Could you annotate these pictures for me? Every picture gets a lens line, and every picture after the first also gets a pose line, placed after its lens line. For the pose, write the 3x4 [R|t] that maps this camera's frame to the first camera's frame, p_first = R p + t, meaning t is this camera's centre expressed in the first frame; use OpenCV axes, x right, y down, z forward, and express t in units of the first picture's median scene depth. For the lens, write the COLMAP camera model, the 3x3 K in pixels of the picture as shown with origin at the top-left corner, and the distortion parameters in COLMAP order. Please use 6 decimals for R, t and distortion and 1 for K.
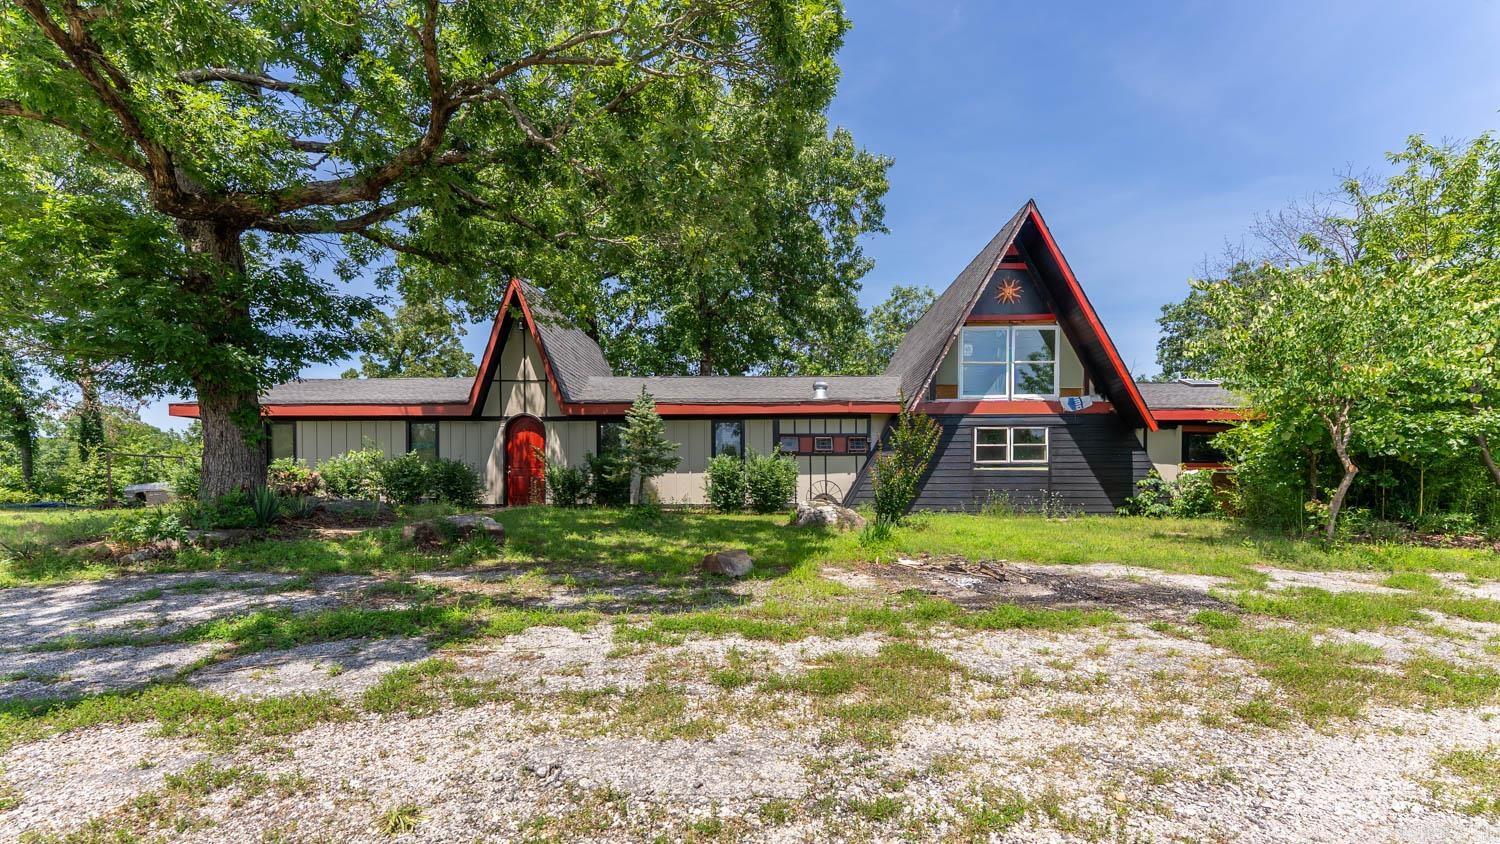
lens RADIAL K [[611.4, 0, 750.9], [0, 611.4, 427.5], [0, 0, 1]] dist [0.001848, 0.000085]
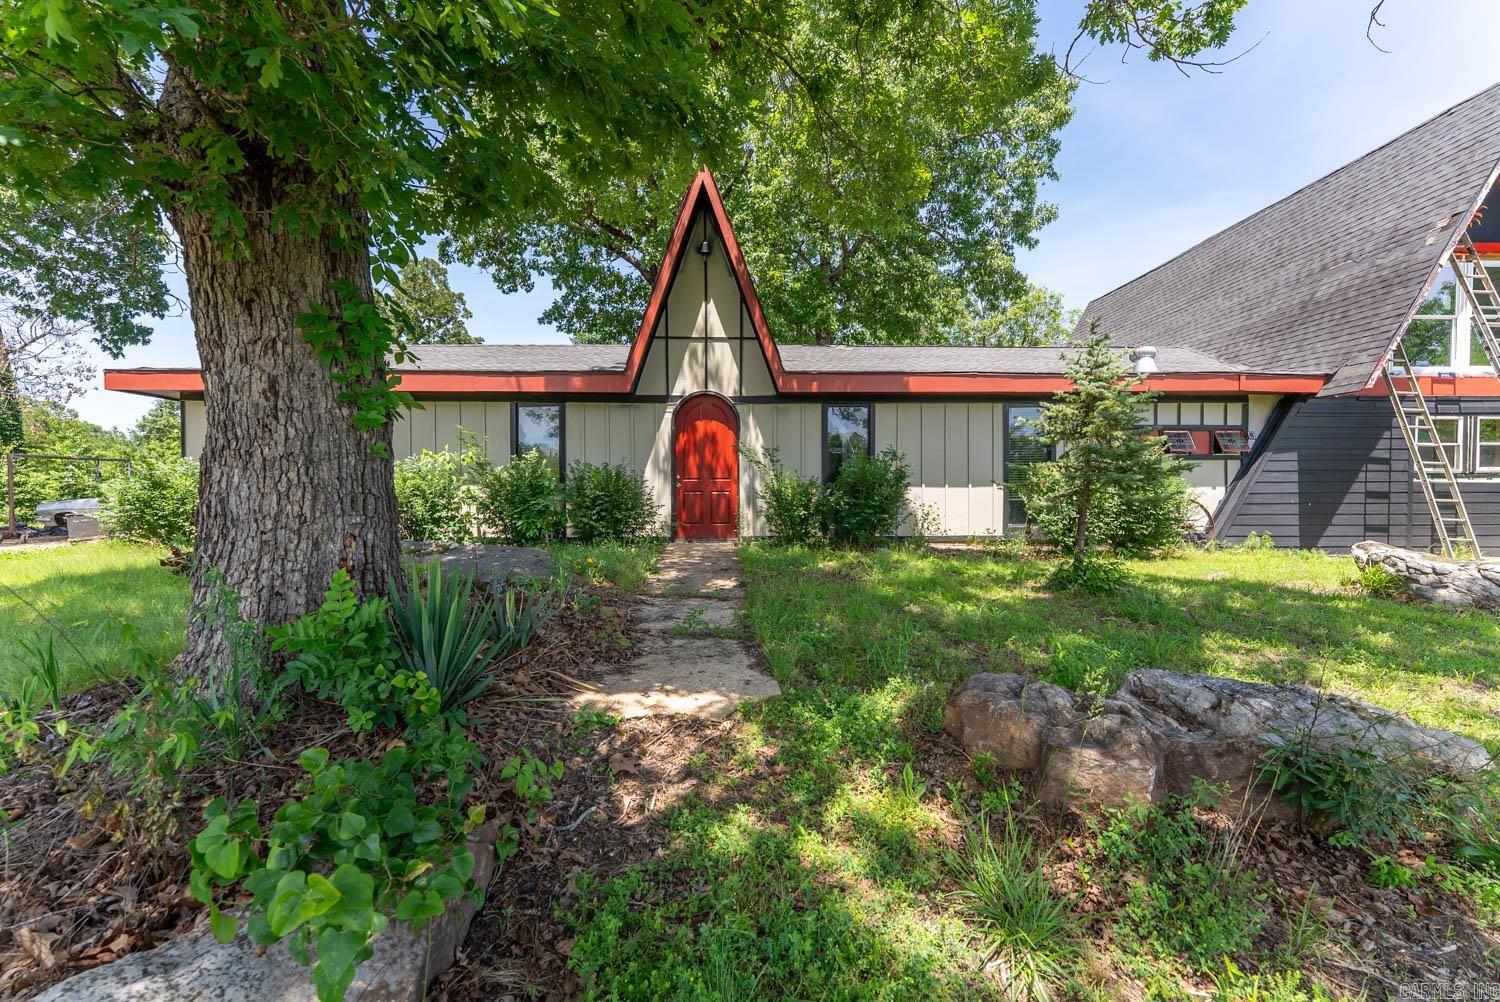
lens RADIAL K [[598.0, 0, 740.8], [0, 598.0, 438.1], [0, 0, 1]] dist [-0.000523, -0.000062]
pose [[0.998751, 0.002775, 0.049883, -0.365103], [-0.003416, 0.999913, 0.012776, 0.016800], [-0.049844, -0.012931, 0.998673, 0.392477]]
